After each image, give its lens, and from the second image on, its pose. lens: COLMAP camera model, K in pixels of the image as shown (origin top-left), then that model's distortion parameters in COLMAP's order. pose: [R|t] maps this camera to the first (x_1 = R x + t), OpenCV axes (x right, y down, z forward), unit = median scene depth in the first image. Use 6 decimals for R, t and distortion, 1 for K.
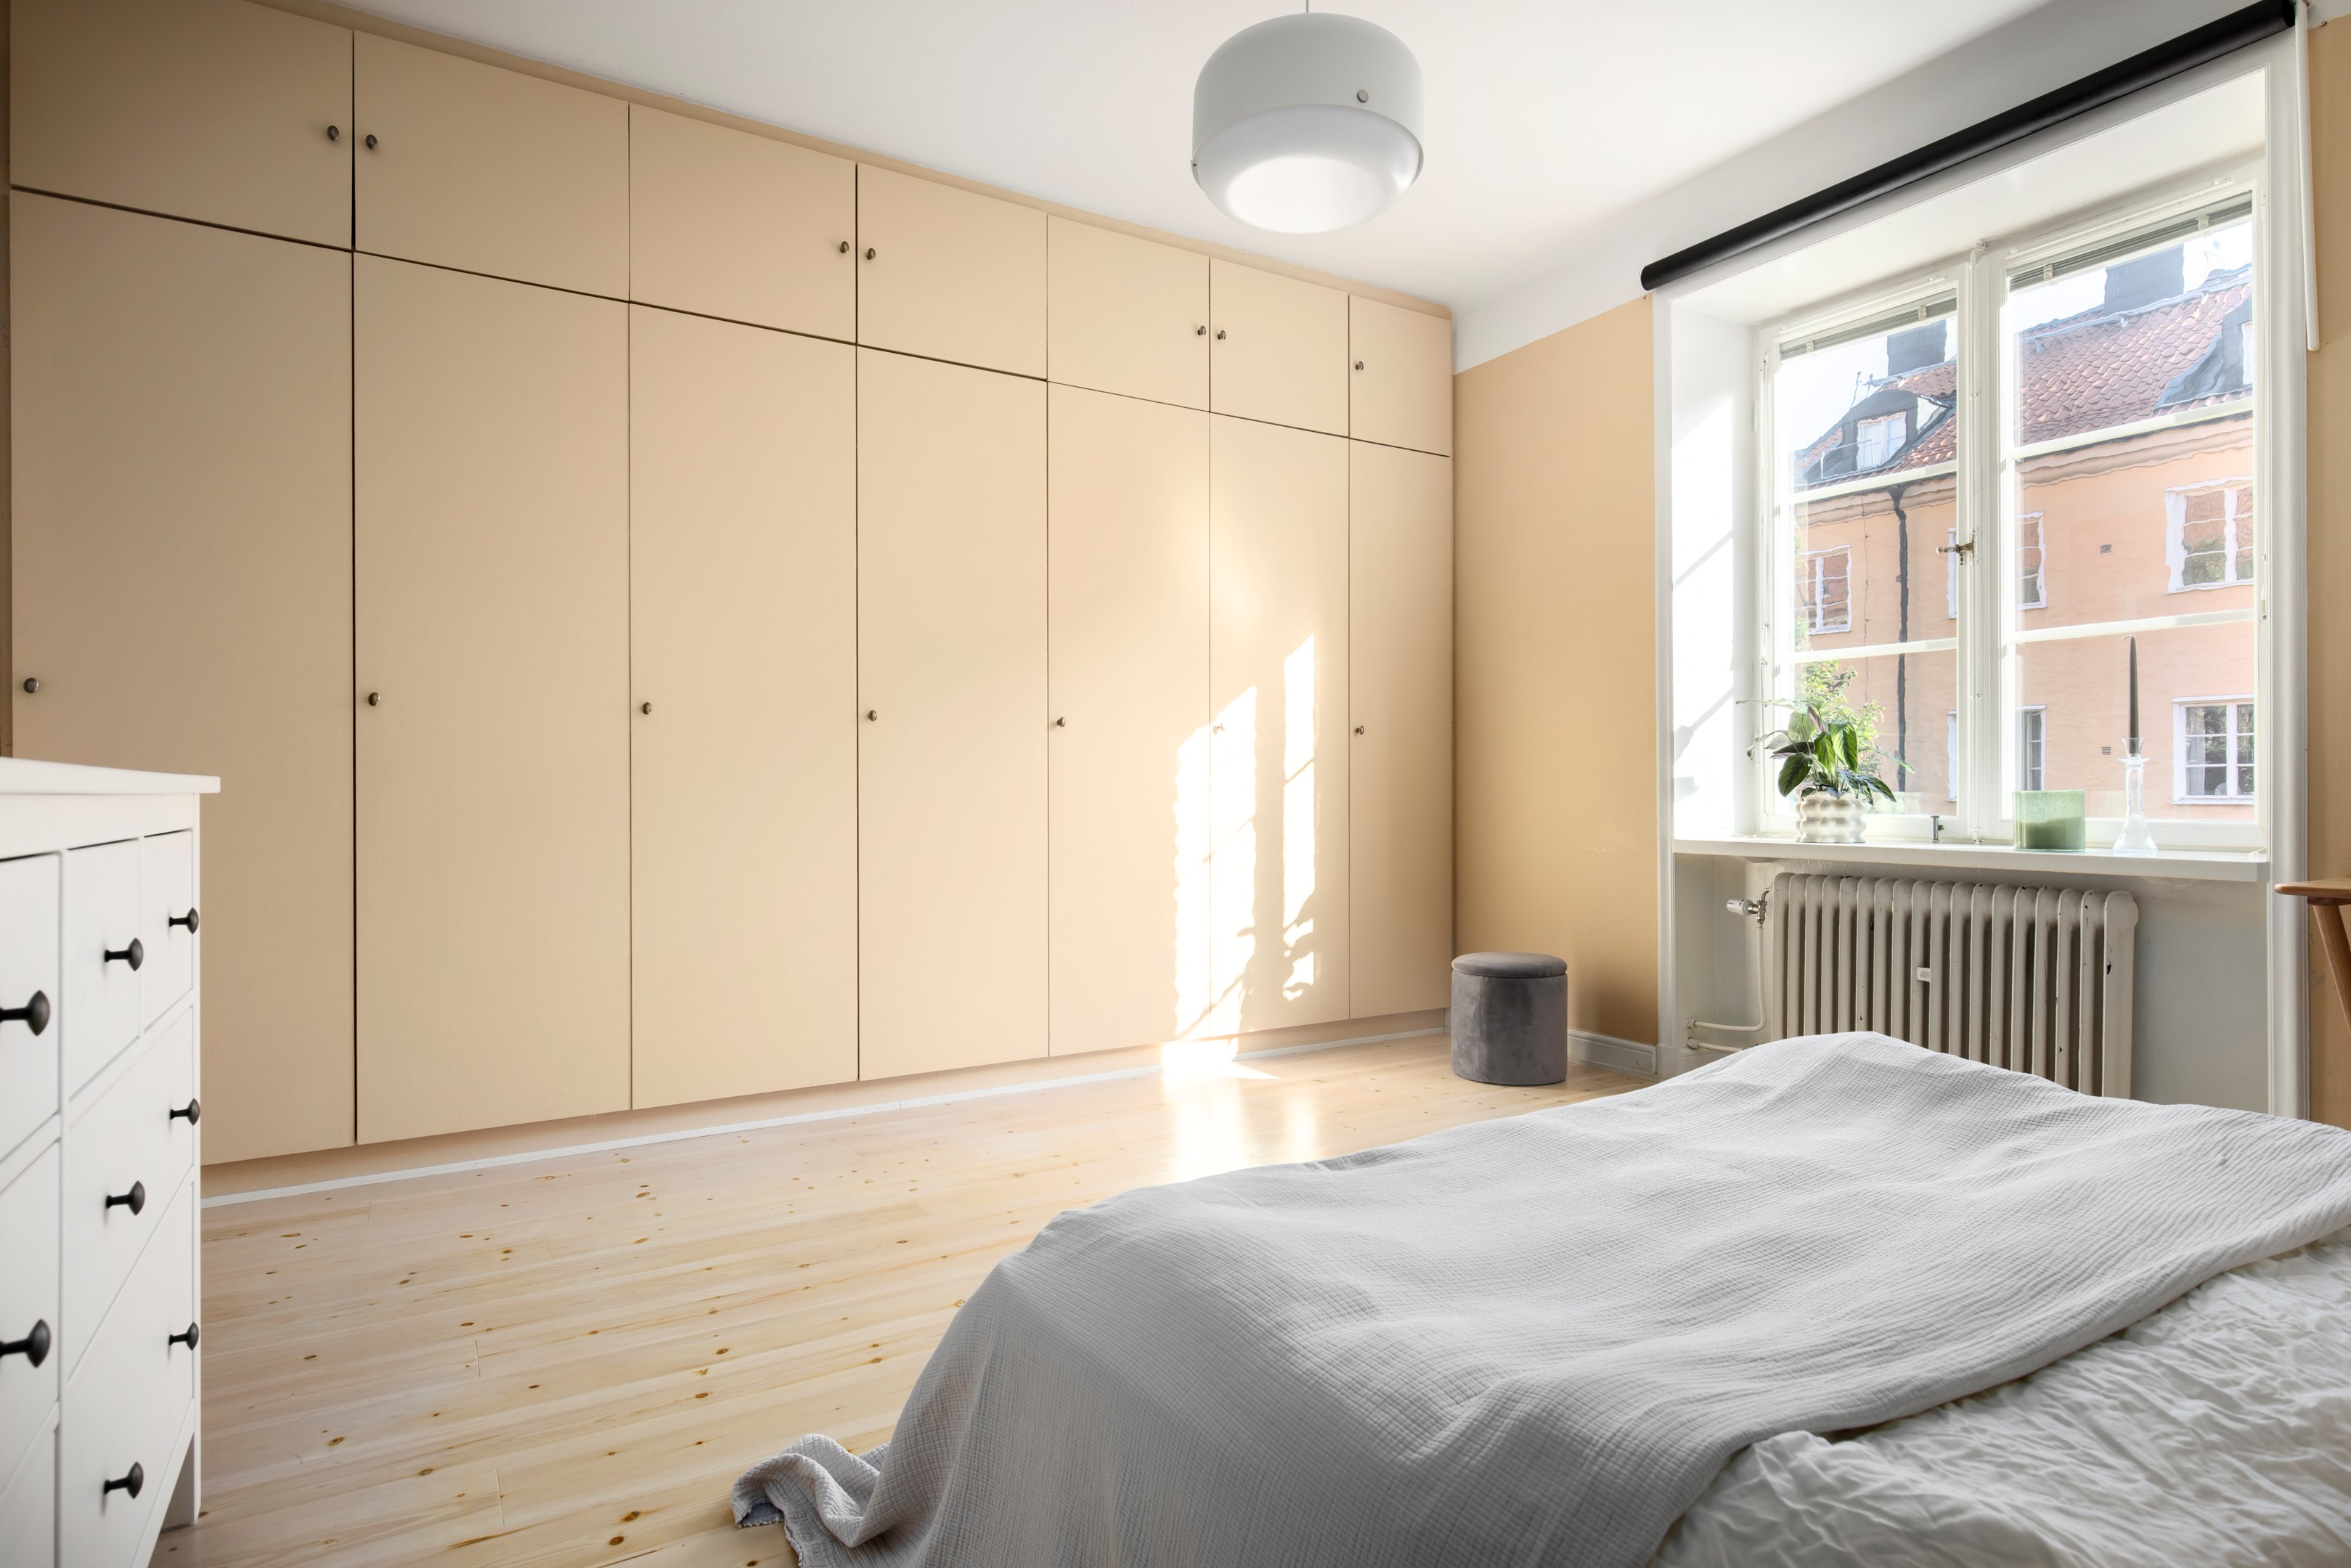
lens RADIAL K [[1246.1, 0, 1174.6], [0, 1246.1, 786.9], [0, 0, 1]] dist [0.001559, -0.000060]
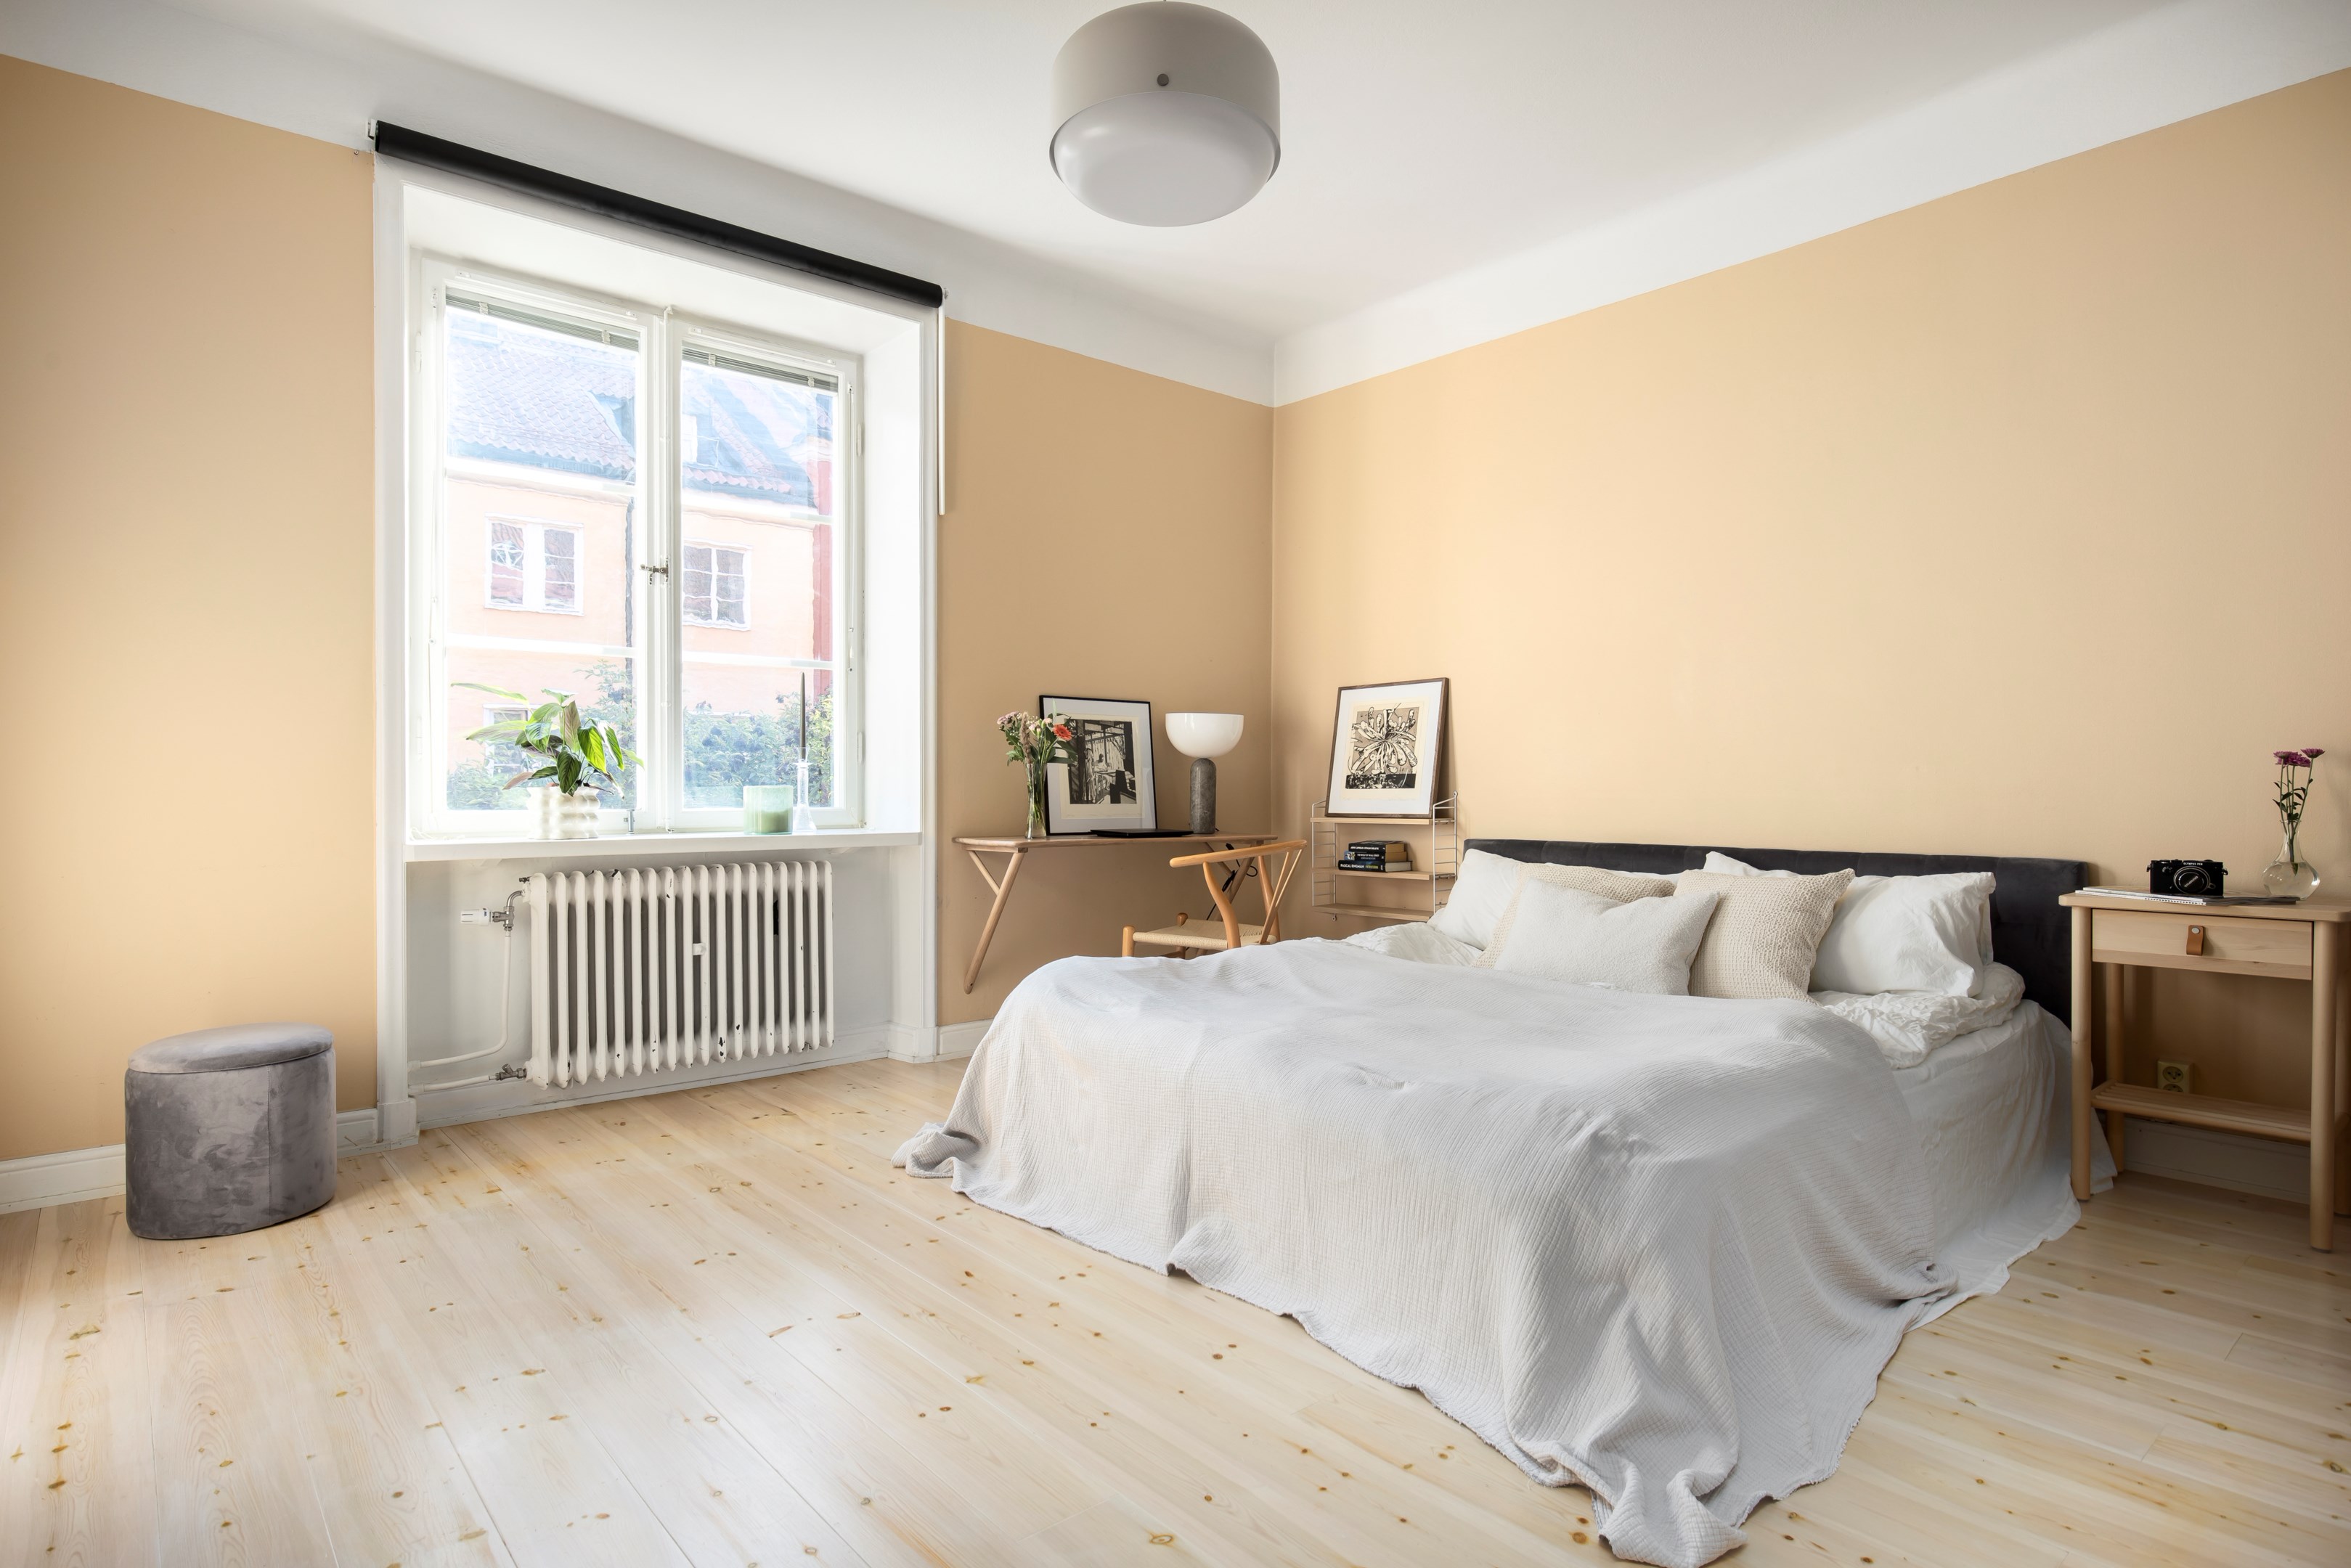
lens RADIAL K [[1246.1, 0, 1162.0], [0, 1246.1, 794.3], [0, 0, 1]] dist [0.001559, -0.000060]
pose [[-0.149123, -0.006411, 0.988798, -0.547333], [-0.005660, 0.999968, 0.005630, 0.001434], [-0.988803, -0.004757, -0.149154, 0.714891]]
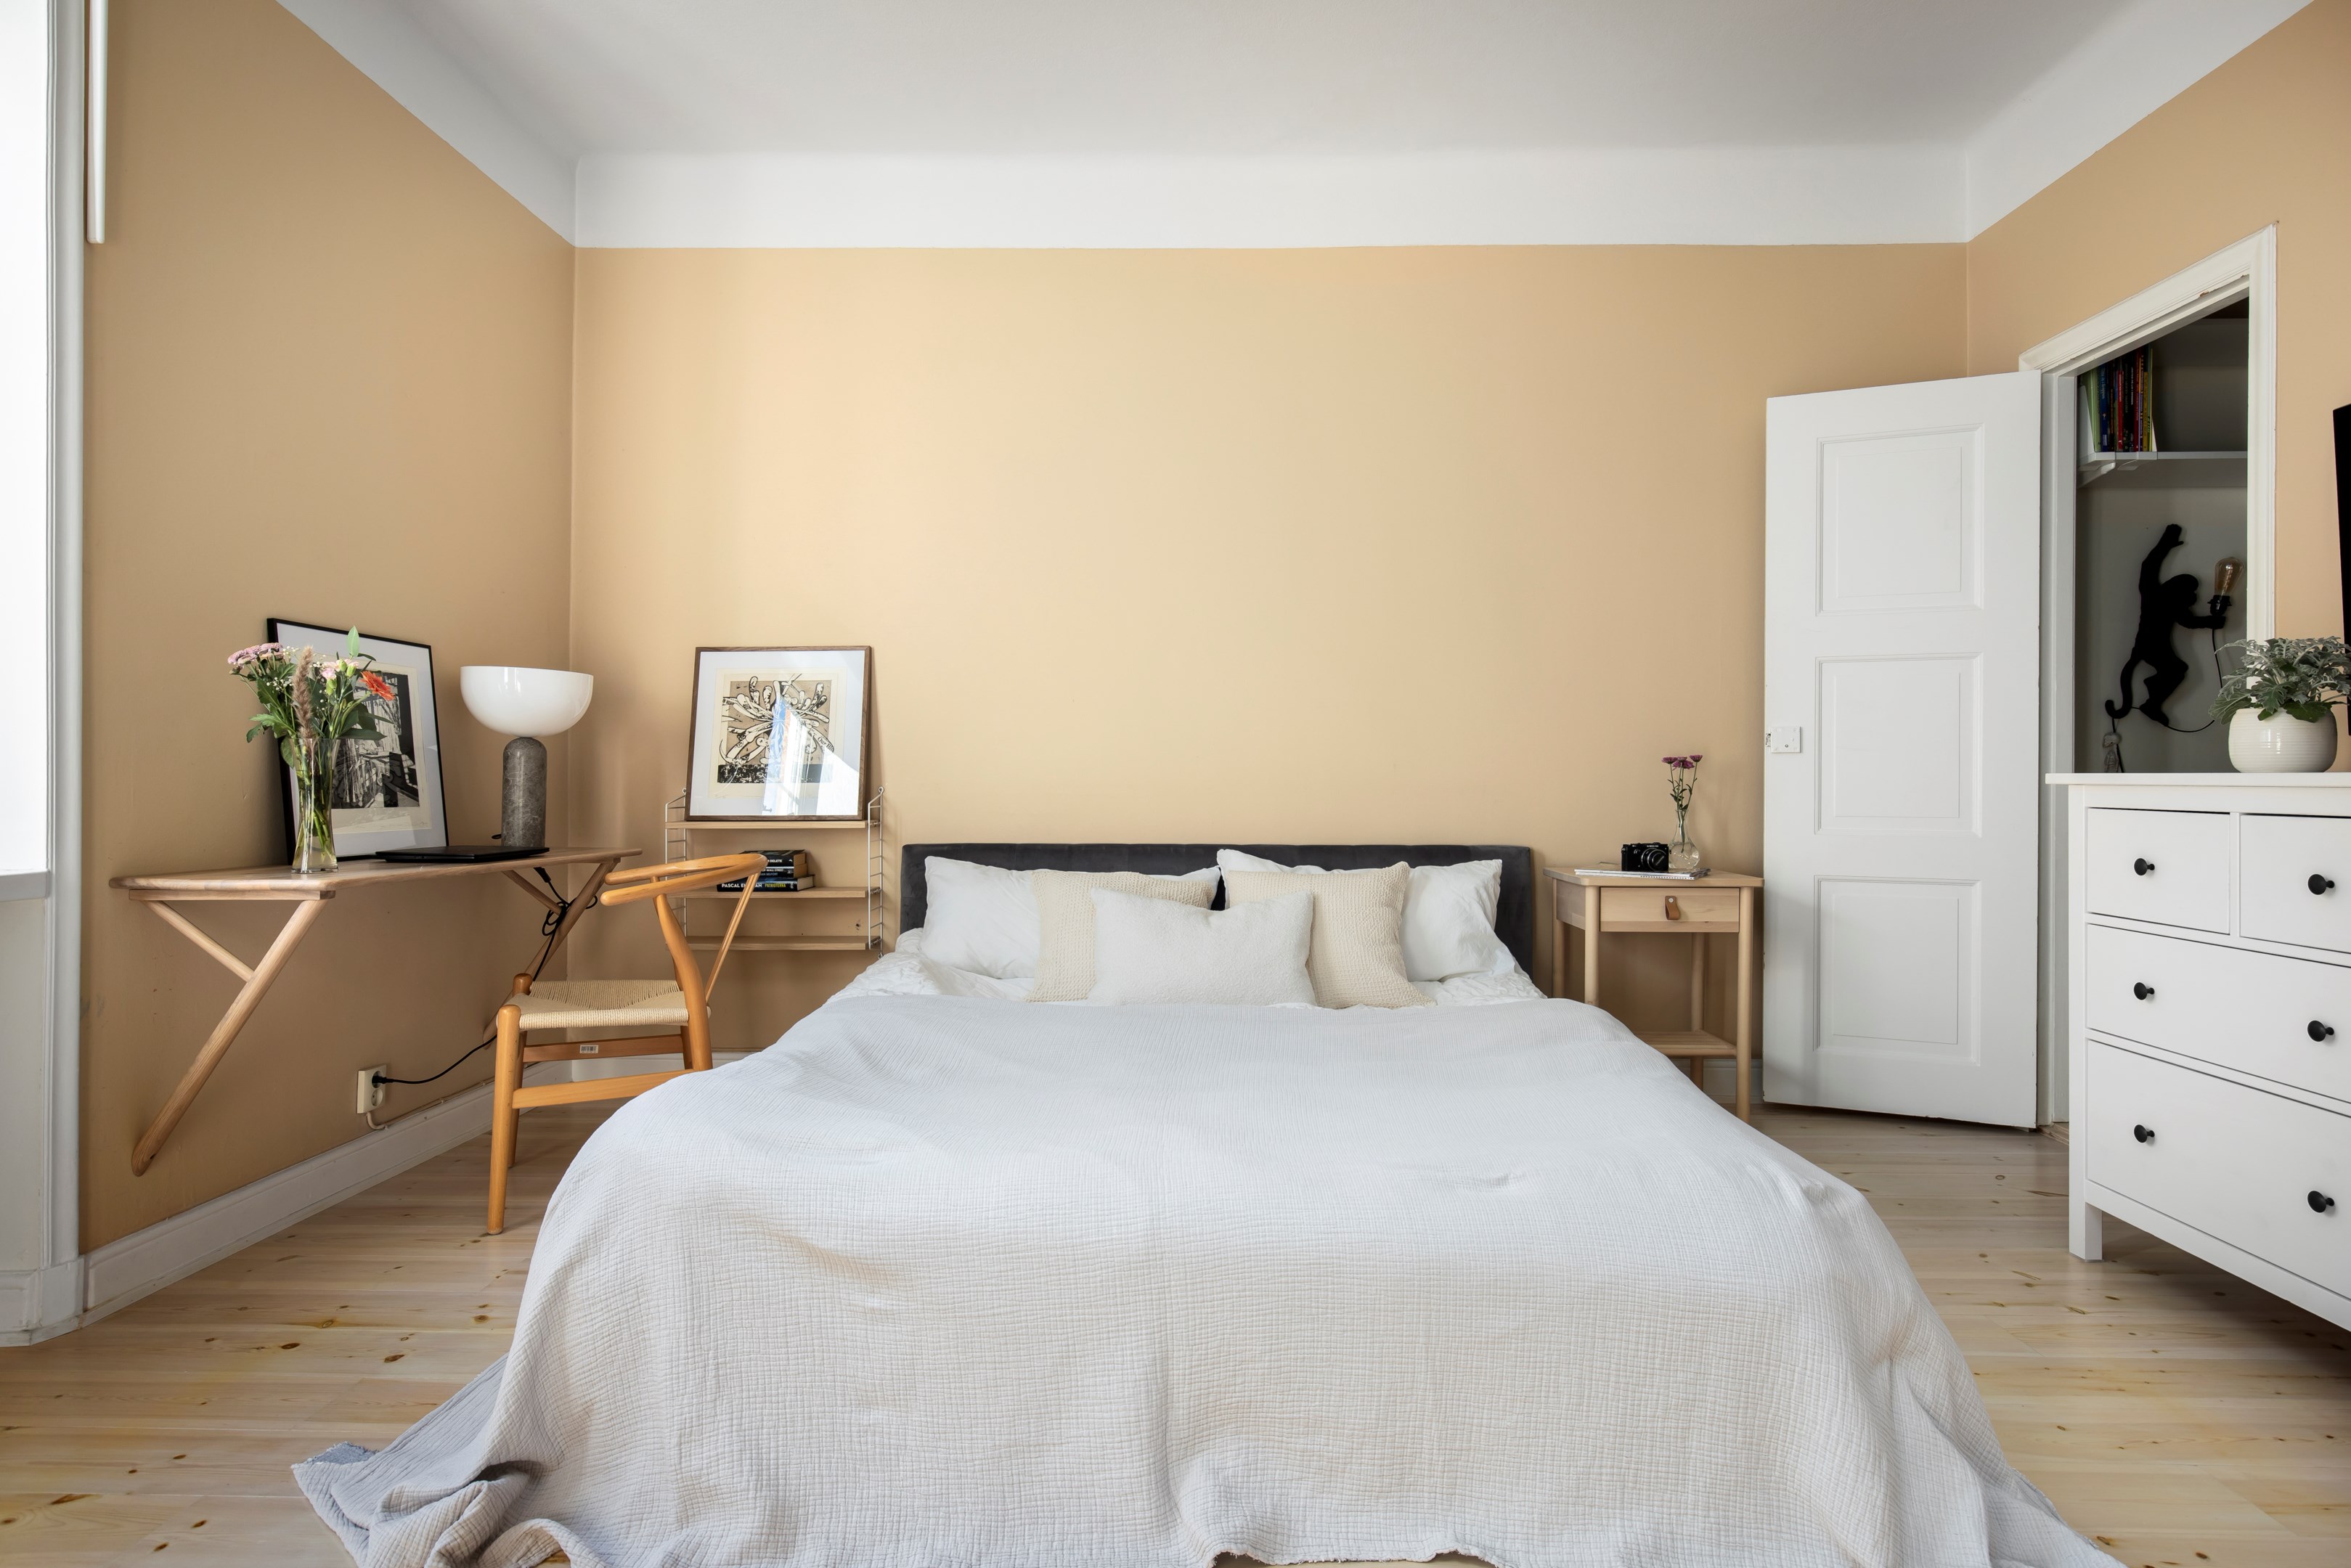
lens RADIAL K [[1246.1, 0, 1175.3], [0, 1246.1, 783.6], [0, 0, 1]] dist [0.001559, -0.000060]
pose [[-0.835943, -0.005121, 0.548792, -0.086479], [-0.006683, 0.999977, -0.000848, 0.000740], [-0.548776, -0.004377, -0.835958, 0.975329]]
